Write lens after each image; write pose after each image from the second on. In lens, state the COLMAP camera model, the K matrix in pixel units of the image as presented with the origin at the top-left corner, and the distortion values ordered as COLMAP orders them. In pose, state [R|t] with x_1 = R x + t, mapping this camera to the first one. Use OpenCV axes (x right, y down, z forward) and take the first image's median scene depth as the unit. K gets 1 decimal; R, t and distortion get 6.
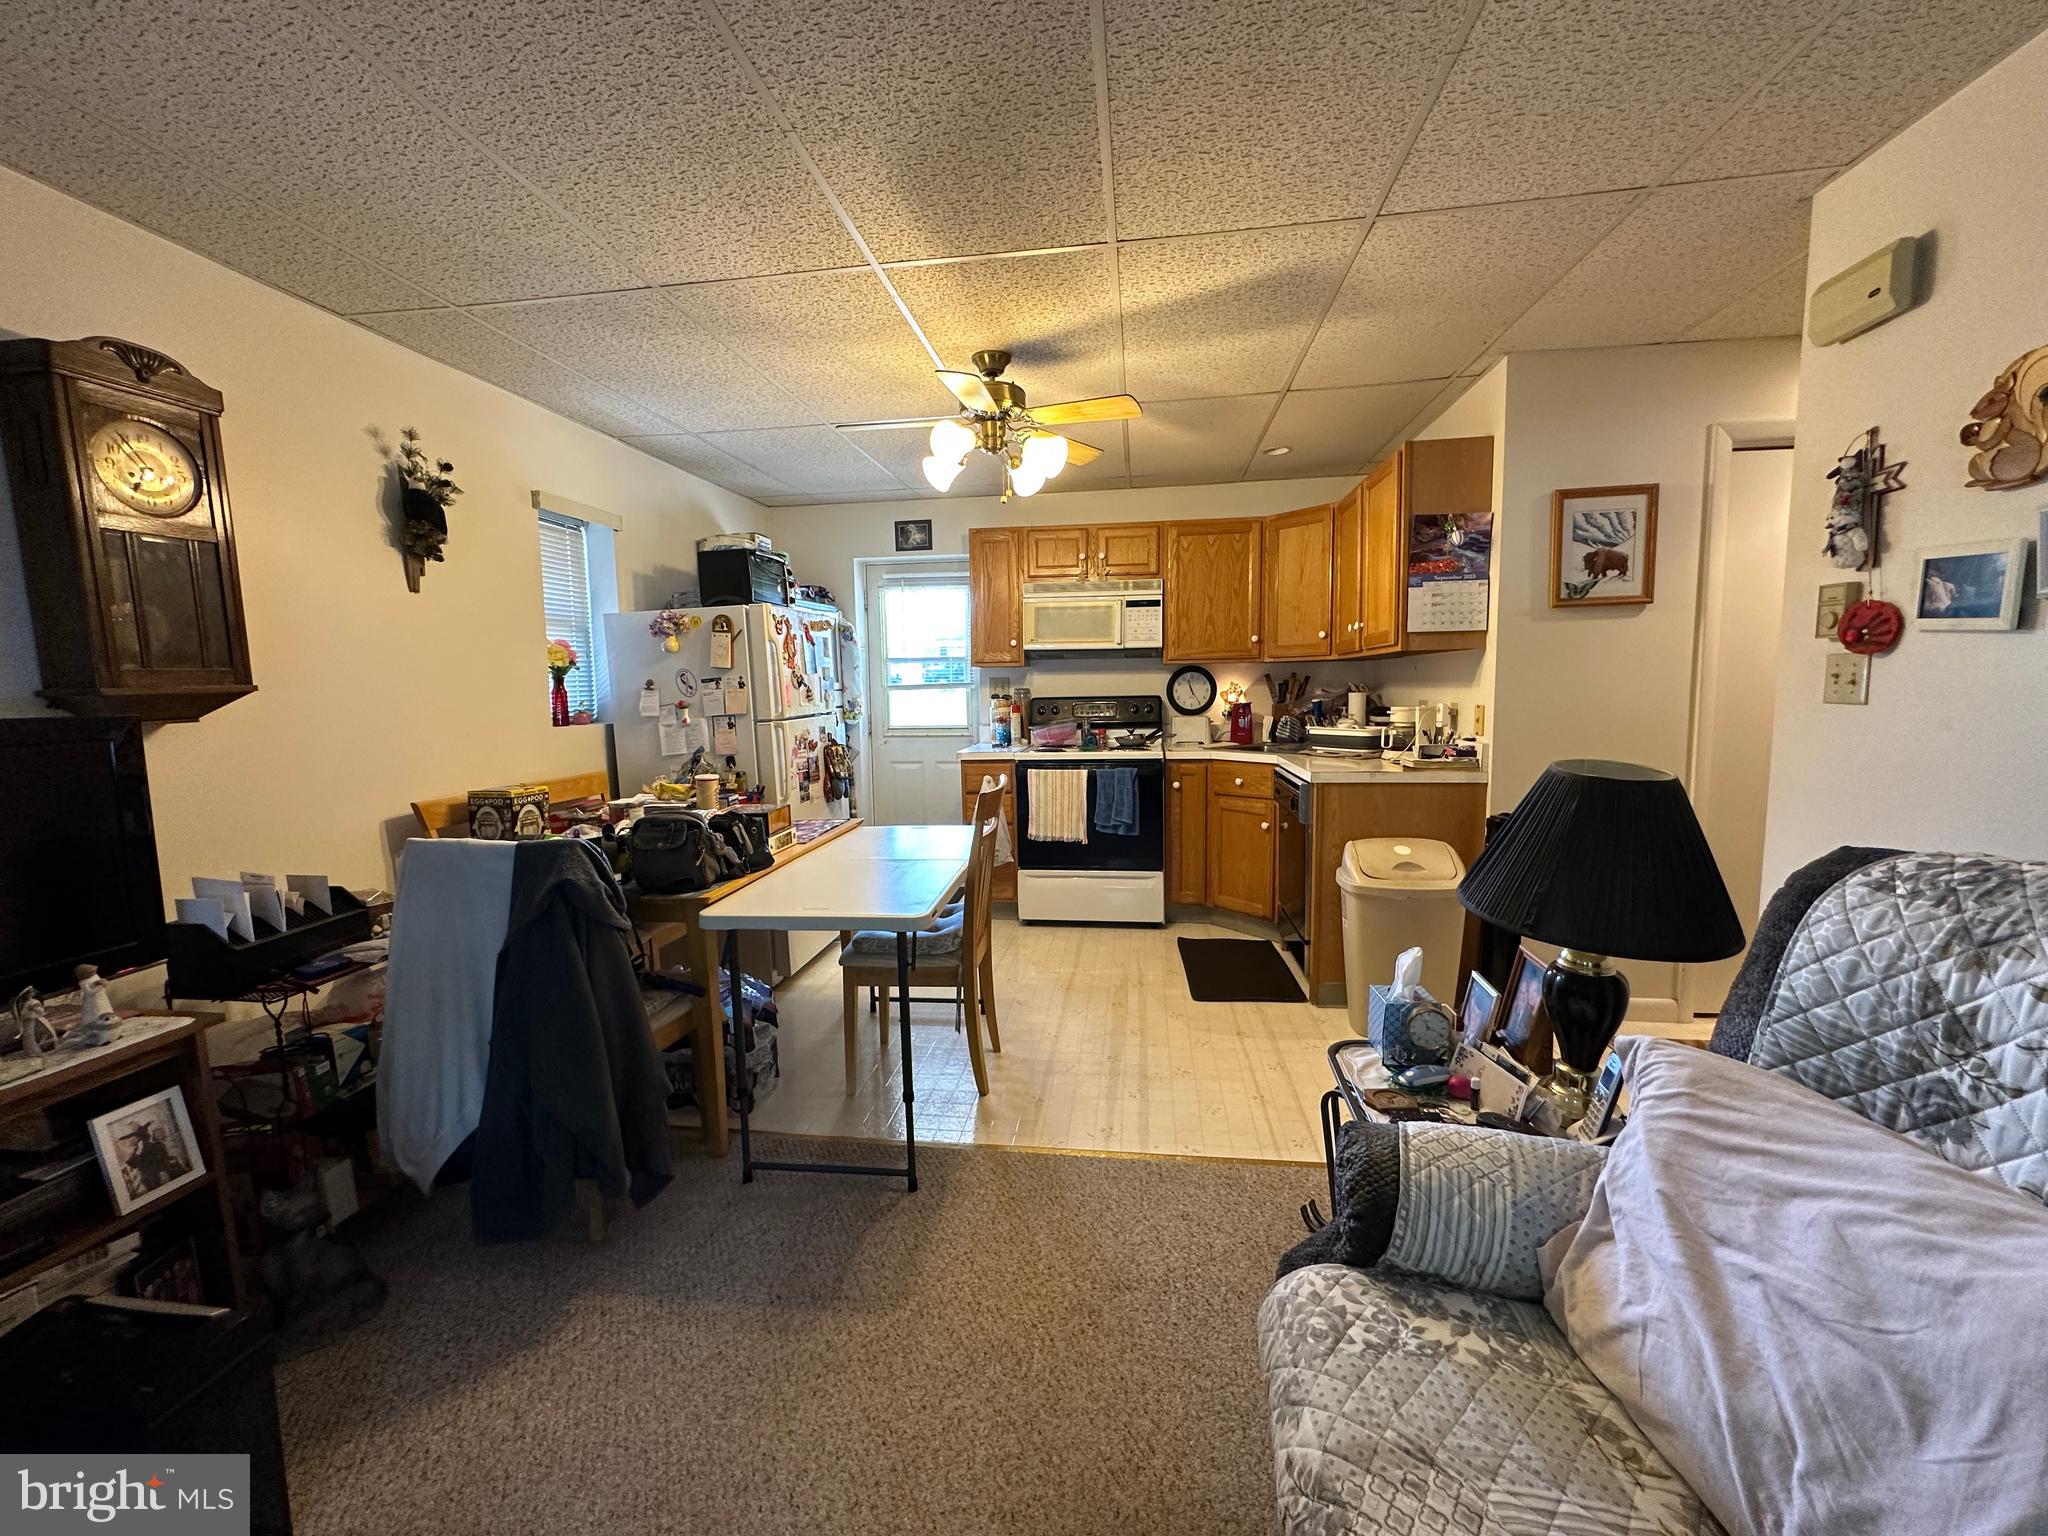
lens RADIAL K [[822.3, 0, 1015.9], [0, 822.3, 771.2], [0, 0, 1]] dist [-0.002781, 0.000474]
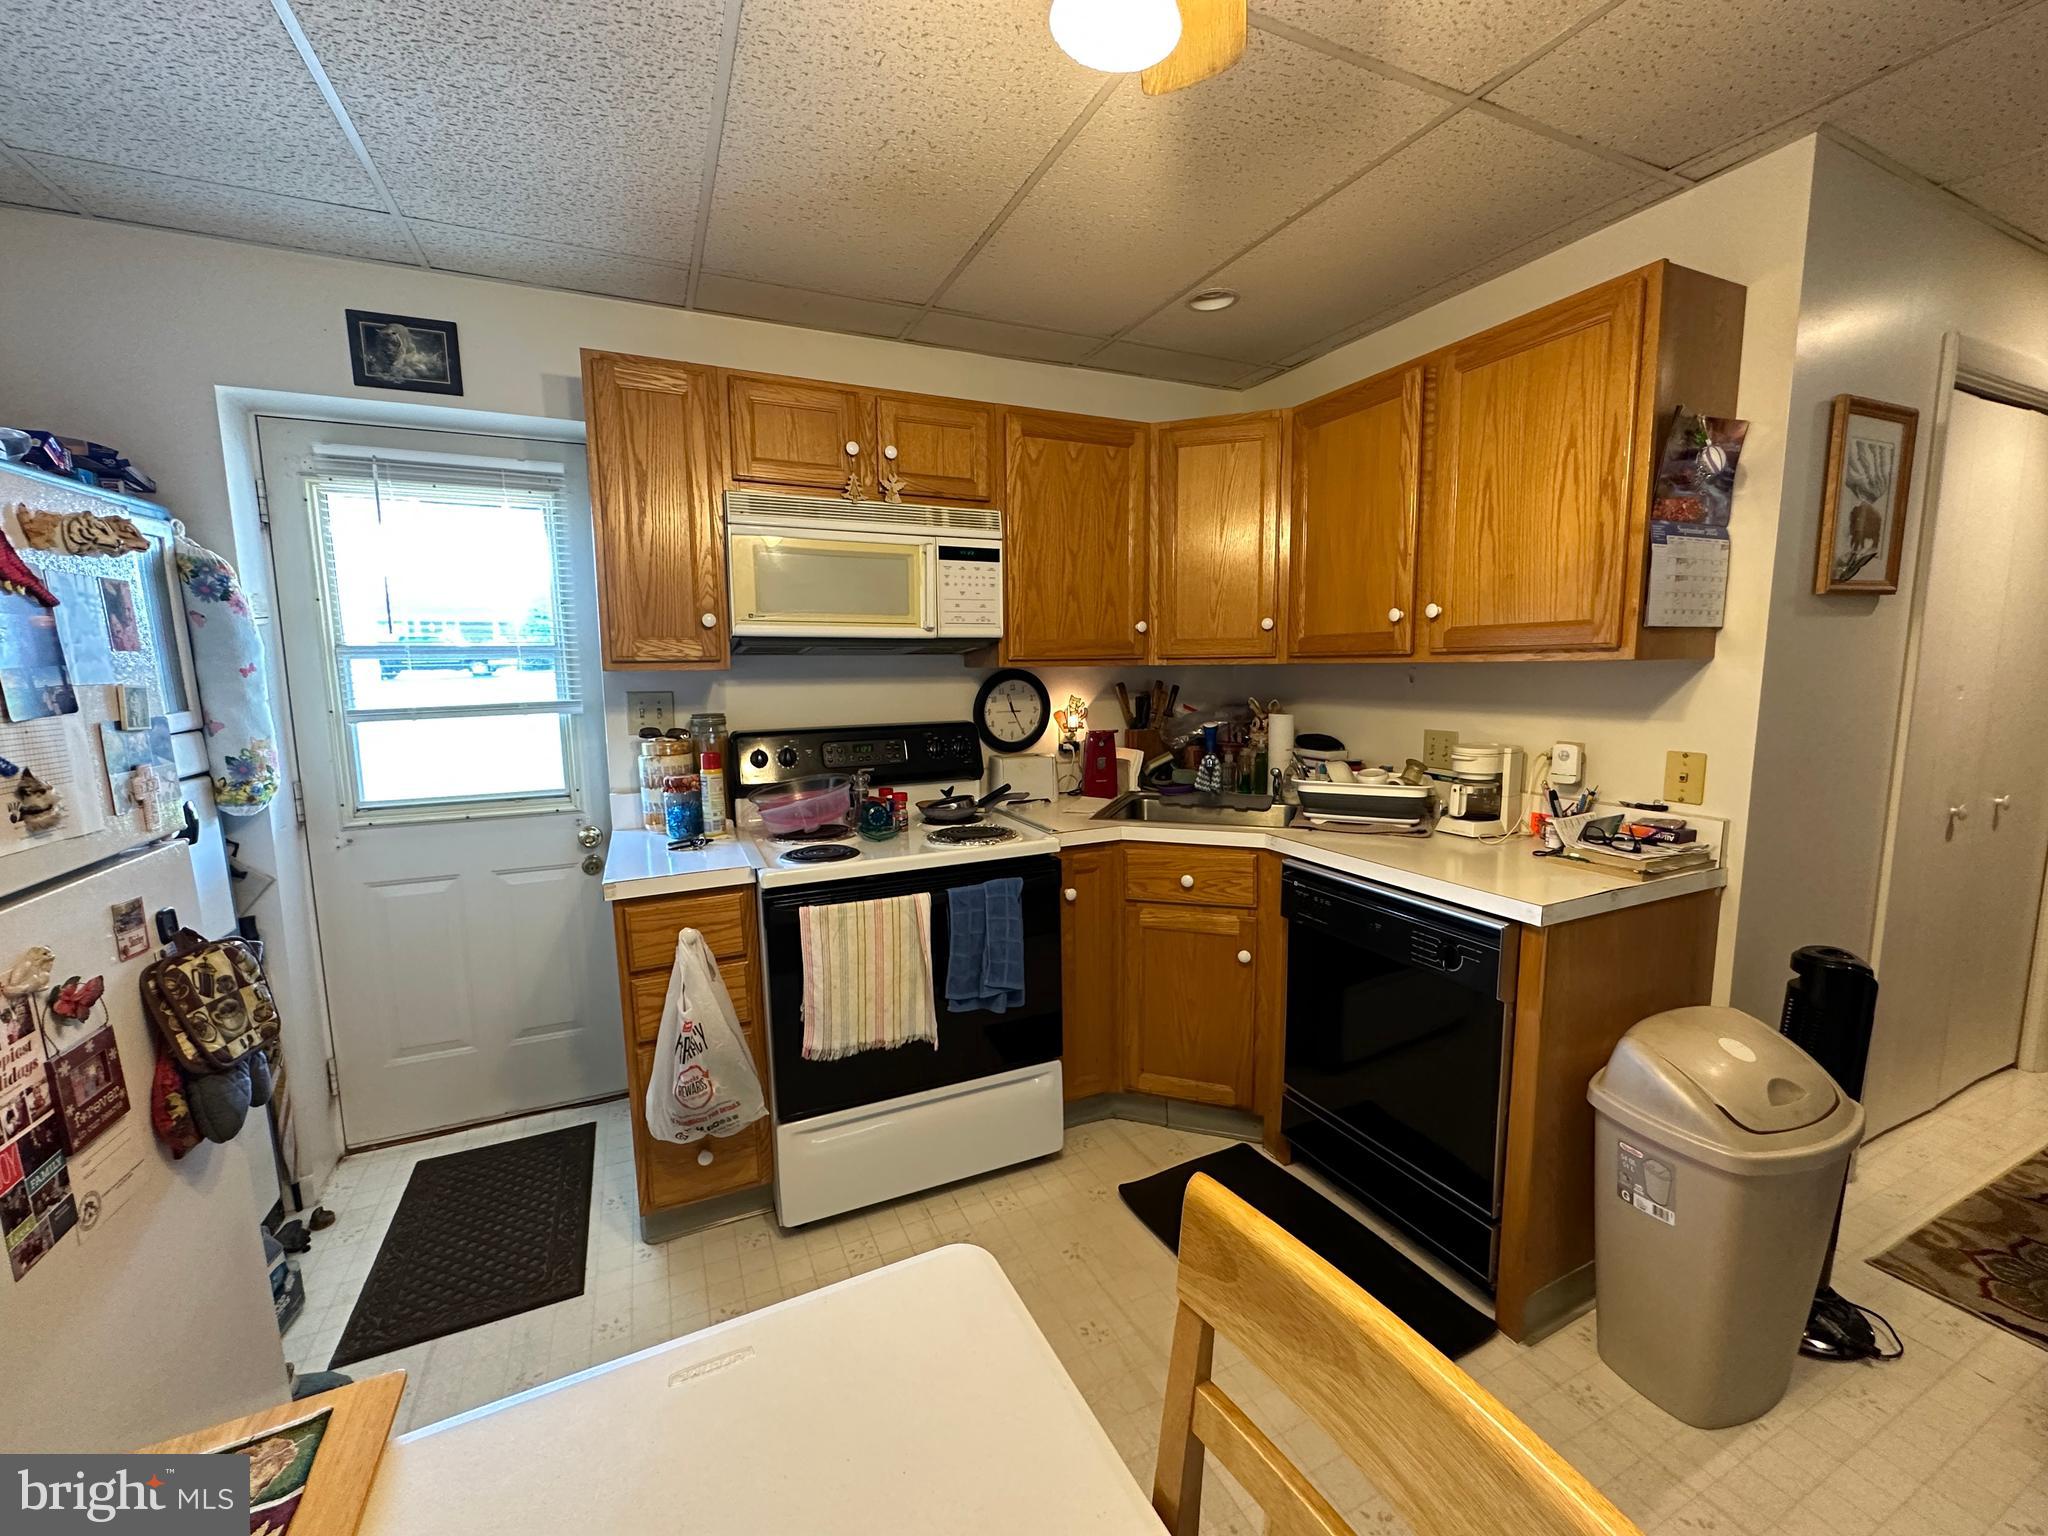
lens RADIAL K [[822.3, 0, 1018.7], [0, 822.3, 767.9], [0, 0, 1]] dist [-0.002781, 0.000474]
pose [[0.835658, -0.064305, 0.545473, -0.129518], [0.056323, 0.997920, 0.031357, -0.089371], [-0.546355, 0.004519, 0.837542, 0.593528]]
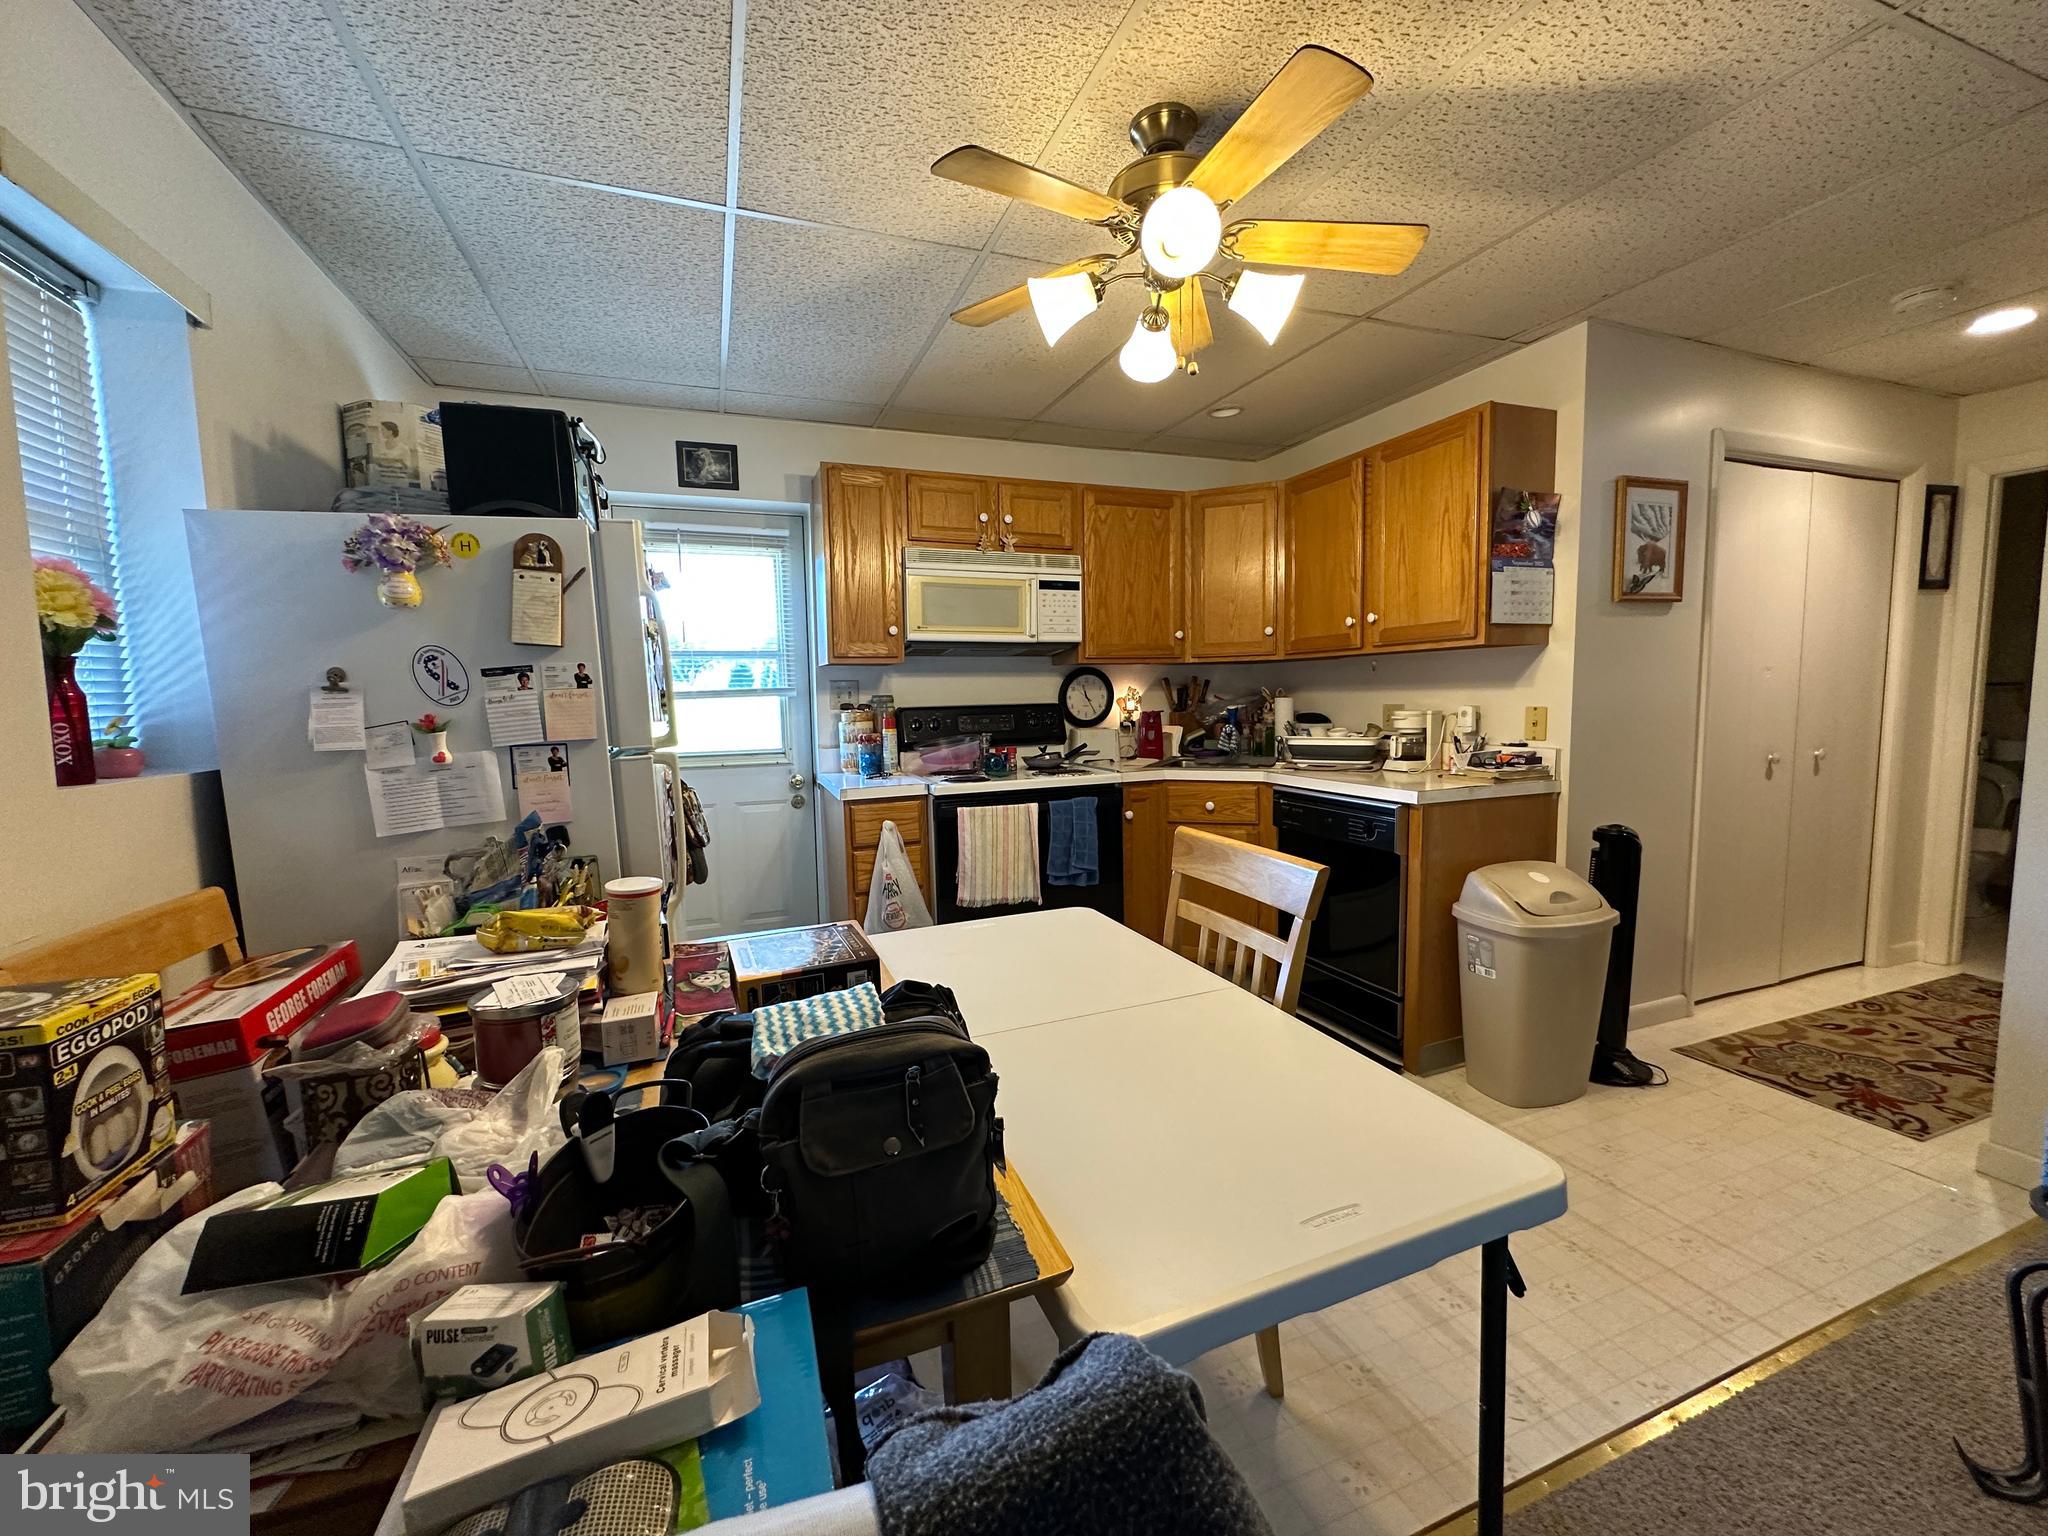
lens RADIAL K [[822.3, 0, 1018.0], [0, 822.3, 768.9], [0, 0, 1]] dist [-0.002781, 0.000474]
pose [[0.871994, -0.045439, 0.487403, -0.295892], [0.056185, 0.998393, -0.007441, -0.028800], [-0.486282, 0.033873, 0.873145, 0.378096]]
